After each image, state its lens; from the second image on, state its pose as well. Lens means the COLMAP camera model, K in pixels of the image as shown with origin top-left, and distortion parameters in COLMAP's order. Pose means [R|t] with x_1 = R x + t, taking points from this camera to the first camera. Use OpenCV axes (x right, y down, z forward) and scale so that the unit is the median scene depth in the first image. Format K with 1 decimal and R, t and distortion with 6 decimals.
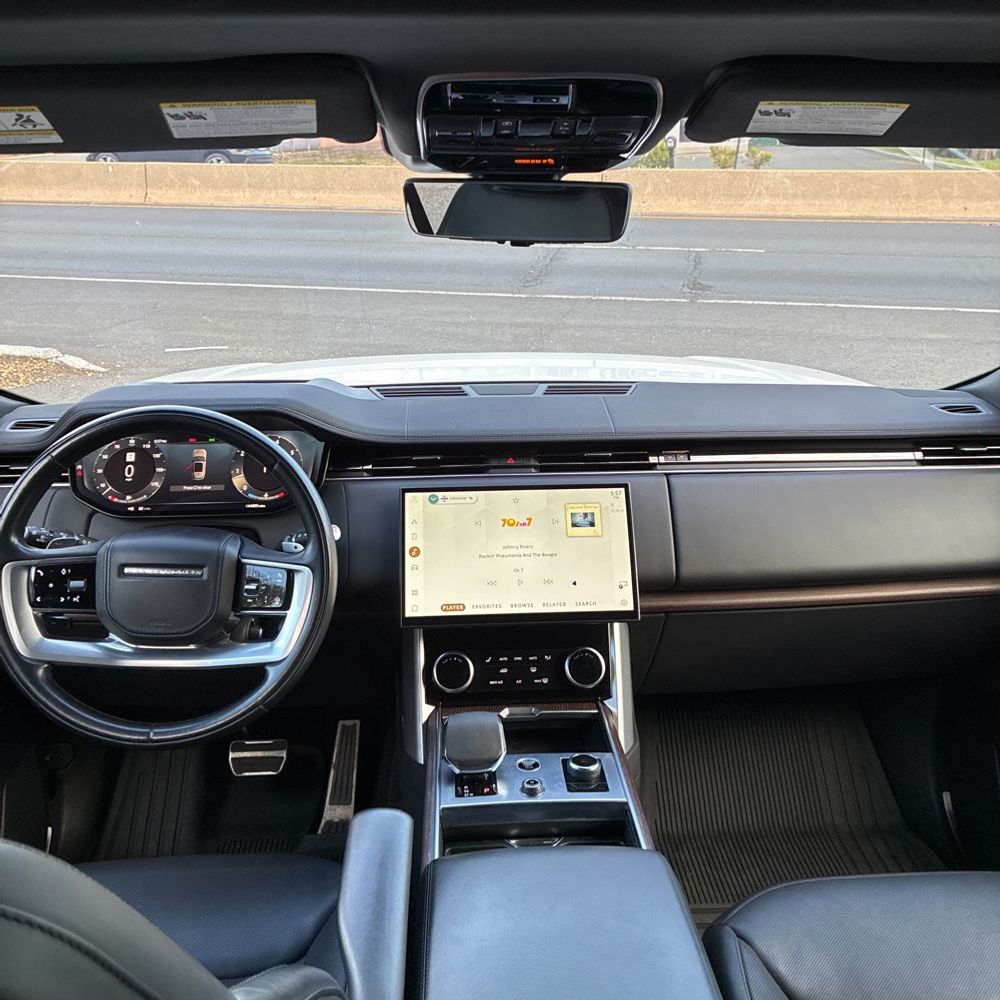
lens RADIAL K [[1022.8, 0, 499.8], [0, 1022.8, 499.9], [0, 0, 1]] dist [0.029556, 0.000000]
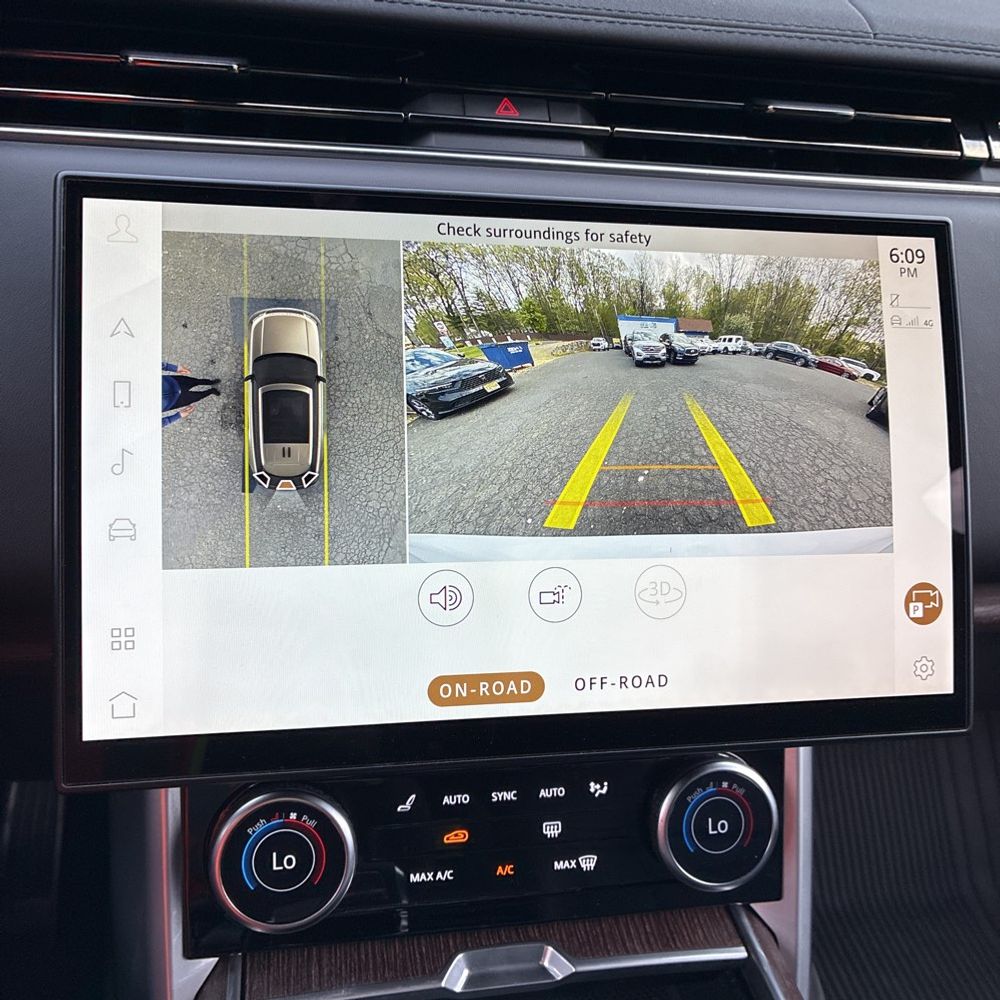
lens RADIAL K [[1022.8, 0, 504.9], [0, 1022.8, 494.9], [0, 0, 1]] dist [0.029556, 0.000000]
pose [[0.984112, 0.022401, 0.176128, -0.037592], [-0.063711, 0.970495, 0.232551, -0.001870], [-0.165722, -0.240077, 0.956504, 0.737267]]
